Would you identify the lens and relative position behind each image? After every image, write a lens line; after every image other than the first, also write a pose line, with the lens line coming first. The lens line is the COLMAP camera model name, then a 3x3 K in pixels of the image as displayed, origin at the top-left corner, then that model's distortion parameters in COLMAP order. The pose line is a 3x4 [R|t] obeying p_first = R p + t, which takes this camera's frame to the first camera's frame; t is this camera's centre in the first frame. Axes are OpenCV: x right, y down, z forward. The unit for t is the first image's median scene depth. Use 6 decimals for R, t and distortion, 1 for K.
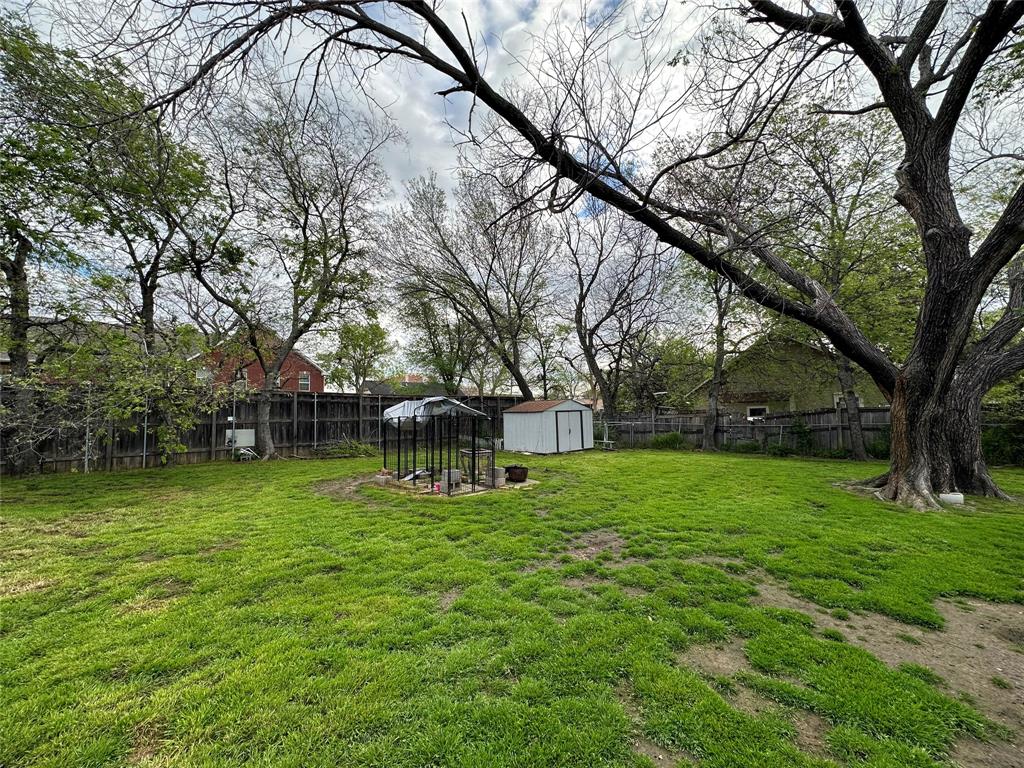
lens RADIAL K [[406.7, 0, 511.9], [0, 406.7, 382.5], [0, 0, 1]] dist [-0.002901, 0.000749]
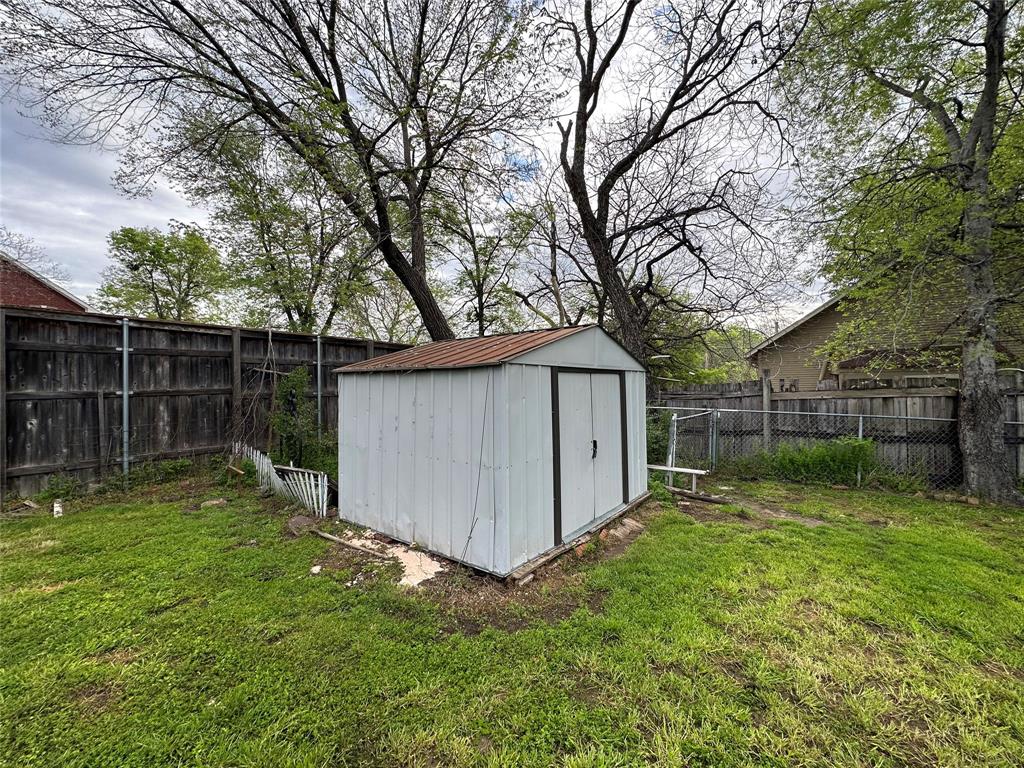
lens RADIAL K [[406.7, 0, 514.8], [0, 406.7, 384.9], [0, 0, 1]] dist [-0.002901, 0.000749]
pose [[0.982247, 0.013262, 0.187124, 0.034352], [-0.025041, 0.997841, 0.060722, 0.051377], [-0.185914, -0.064329, 0.980458, 0.600687]]
